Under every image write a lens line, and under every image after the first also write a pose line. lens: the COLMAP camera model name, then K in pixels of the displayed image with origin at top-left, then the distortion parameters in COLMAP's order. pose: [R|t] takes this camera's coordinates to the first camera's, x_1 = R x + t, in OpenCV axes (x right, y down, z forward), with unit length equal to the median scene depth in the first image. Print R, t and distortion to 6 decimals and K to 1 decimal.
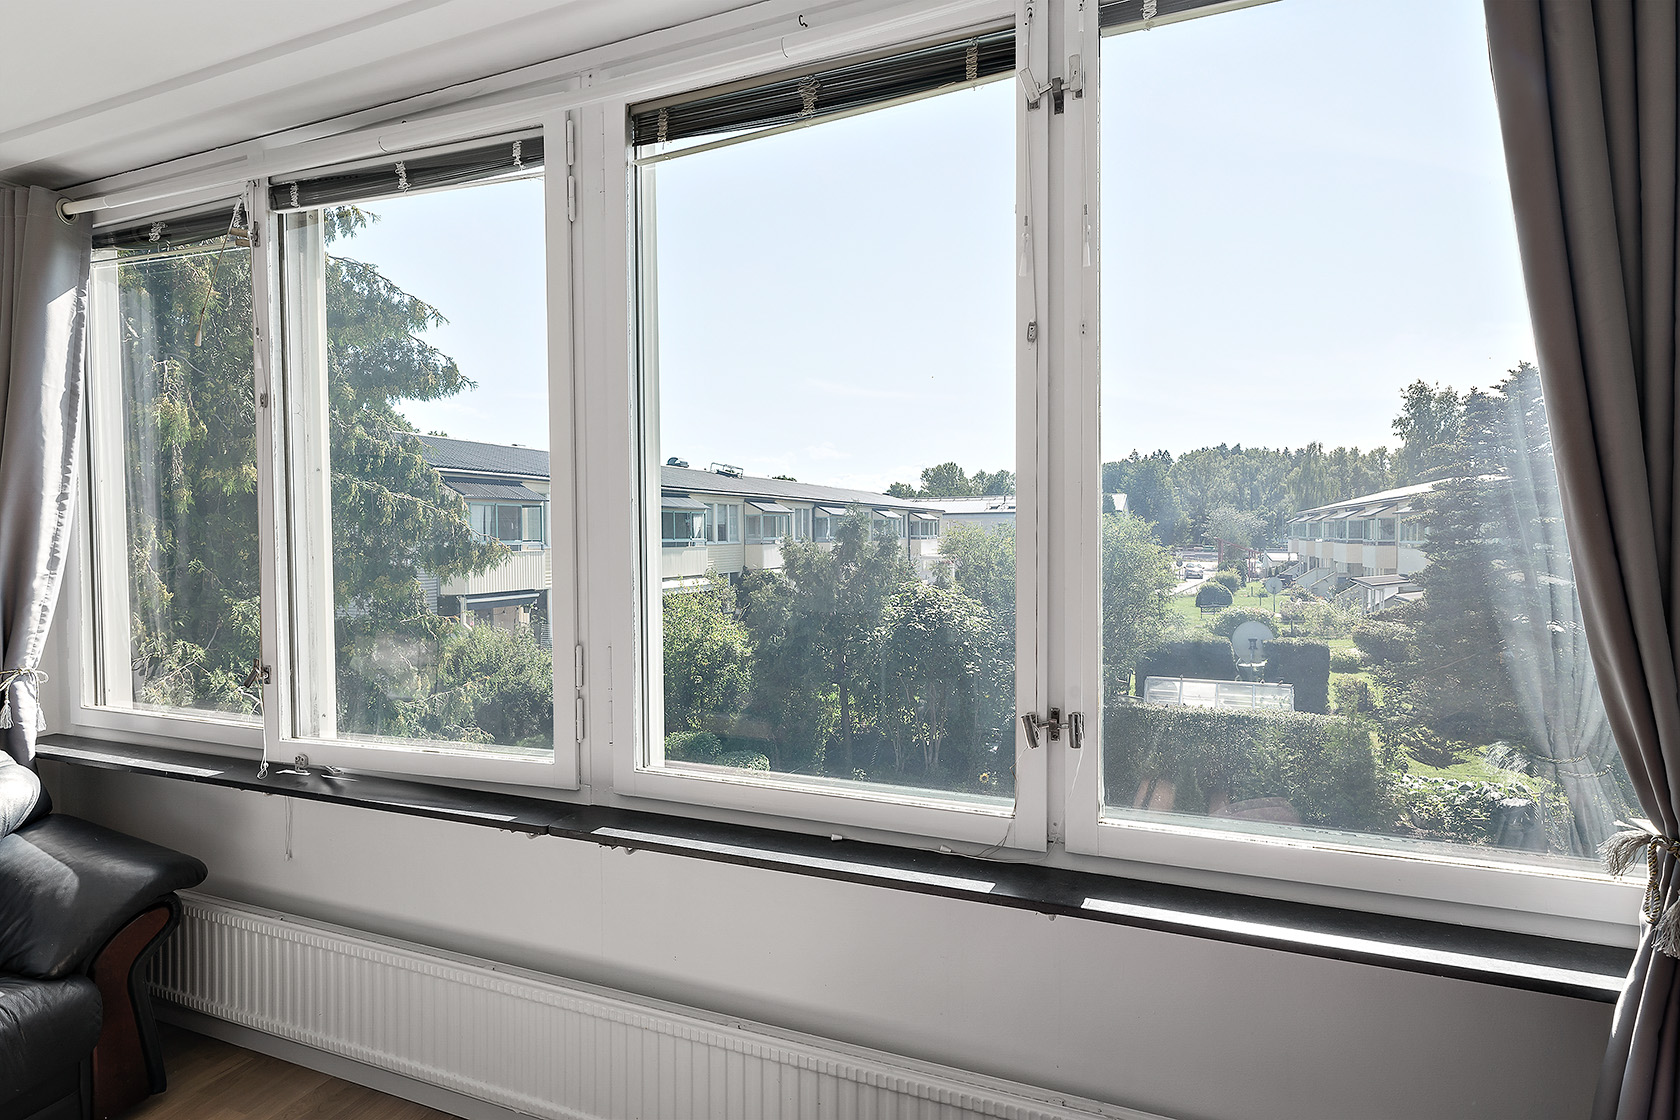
lens RADIAL K [[859.2, 0, 820.7], [0, 859.2, 538.7], [0, 0, 1]] dist [-0.002959, -0.000374]
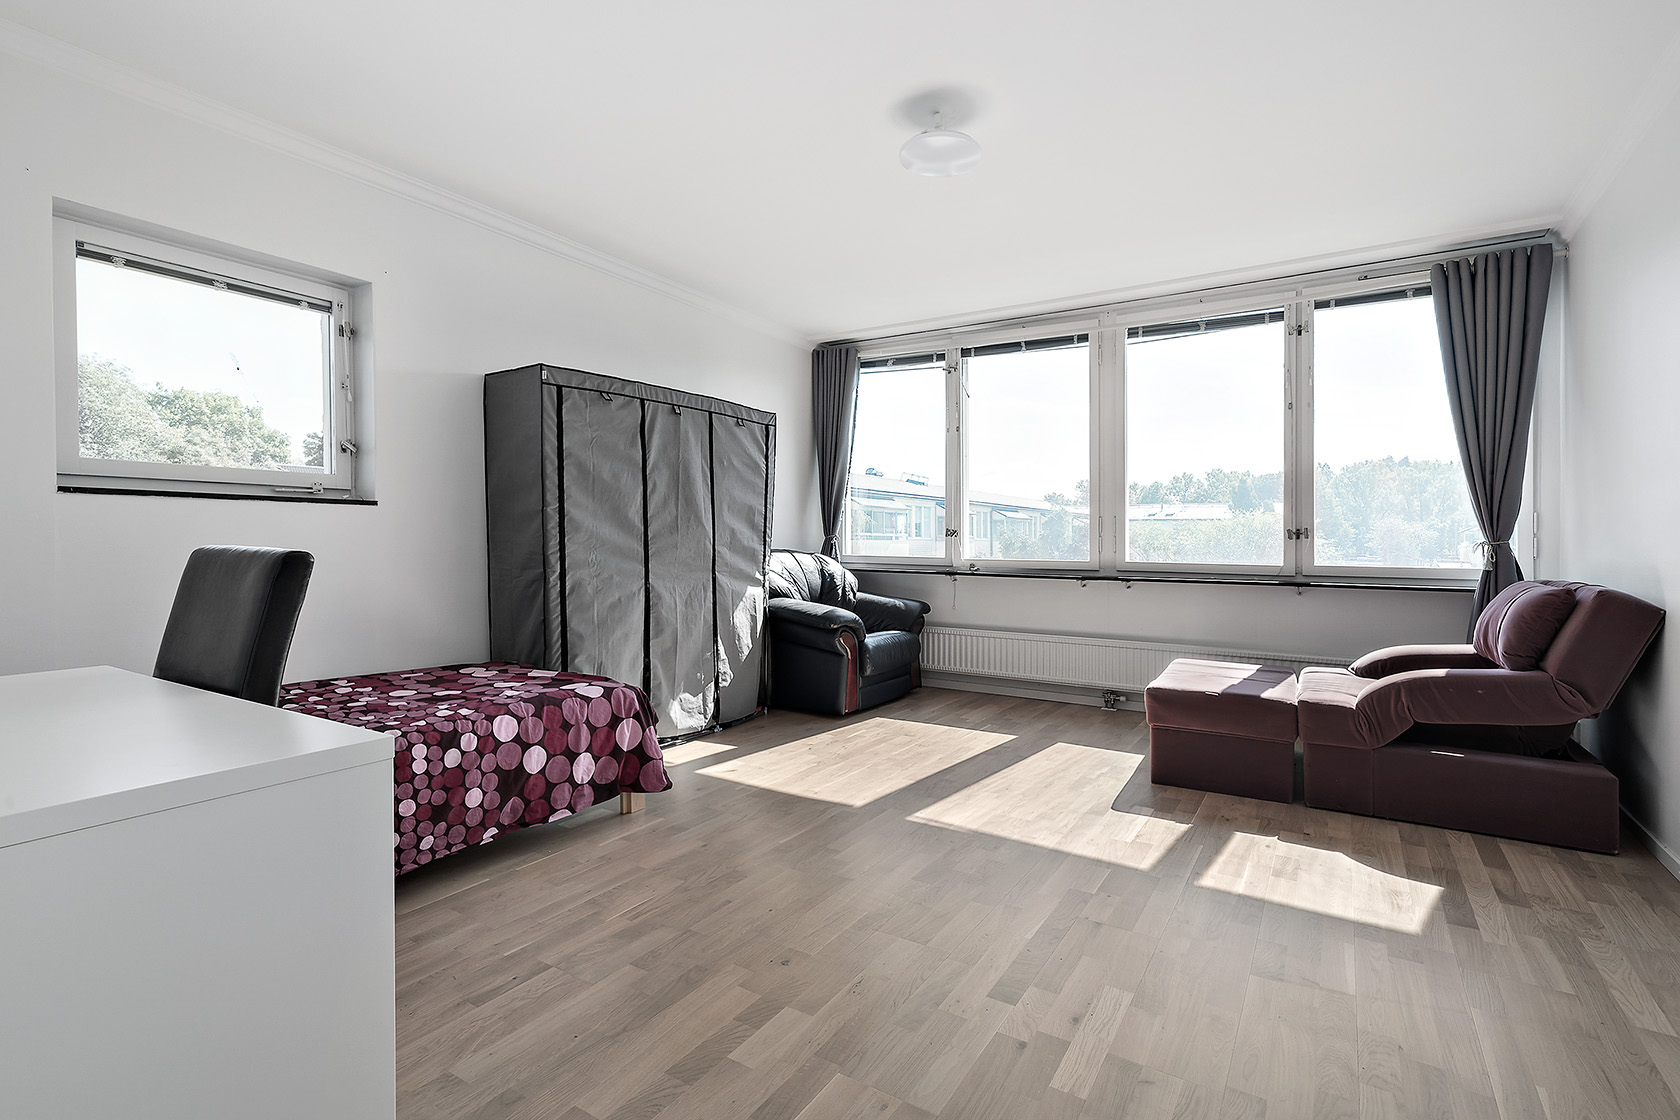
lens RADIAL K [[784.0, 0, 822.9], [0, 784.0, 525.4], [0, 0, 1]] dist [0.004350, 0.000567]
pose [[0.982387, 0.013611, -0.186360, -0.039018], [-0.018124, 0.999582, -0.022536, 0.012684], [0.185976, 0.025516, 0.982223, -0.093002]]
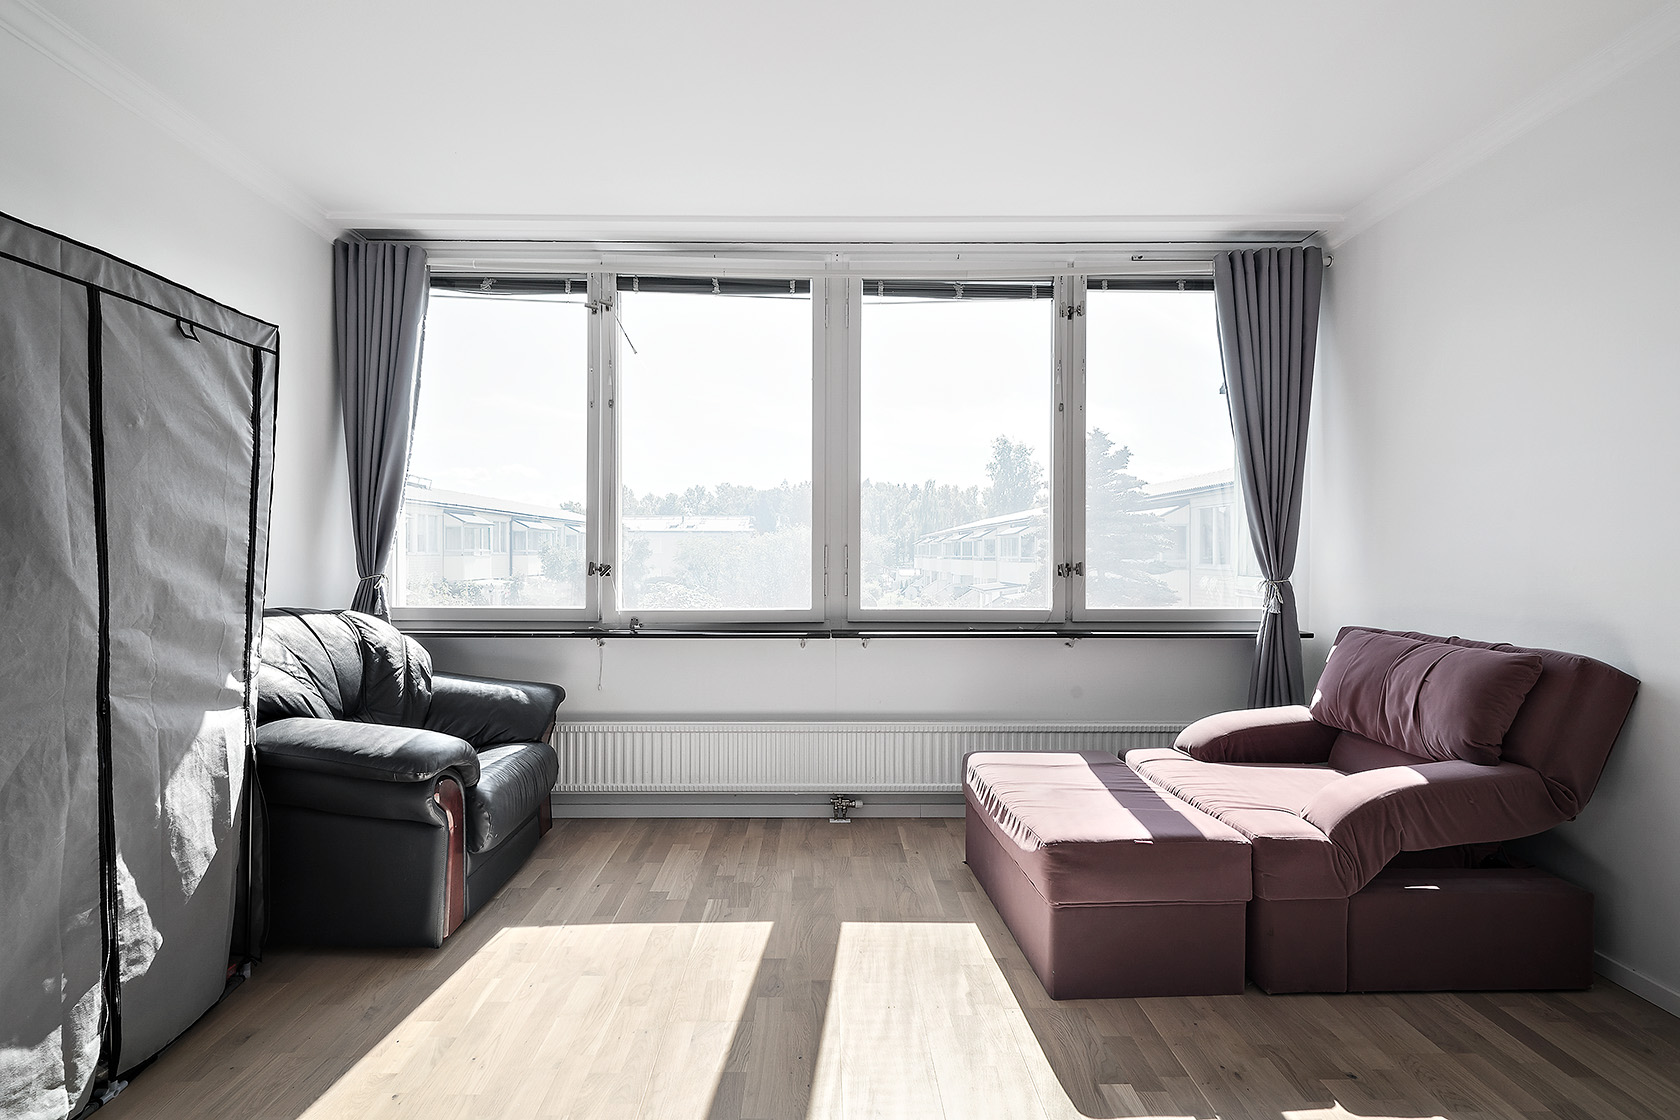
lens RADIAL K [[823.2, 0, 811.1], [0, 823.2, 537.8], [0, 0, 1]] dist [-0.001561, 0.002393]
pose [[0.924381, 0.017094, 0.381088, -0.057757], [-0.007259, 0.999603, -0.027230, 0.008860], [-0.381402, 0.022405, 0.924138, -0.039146]]
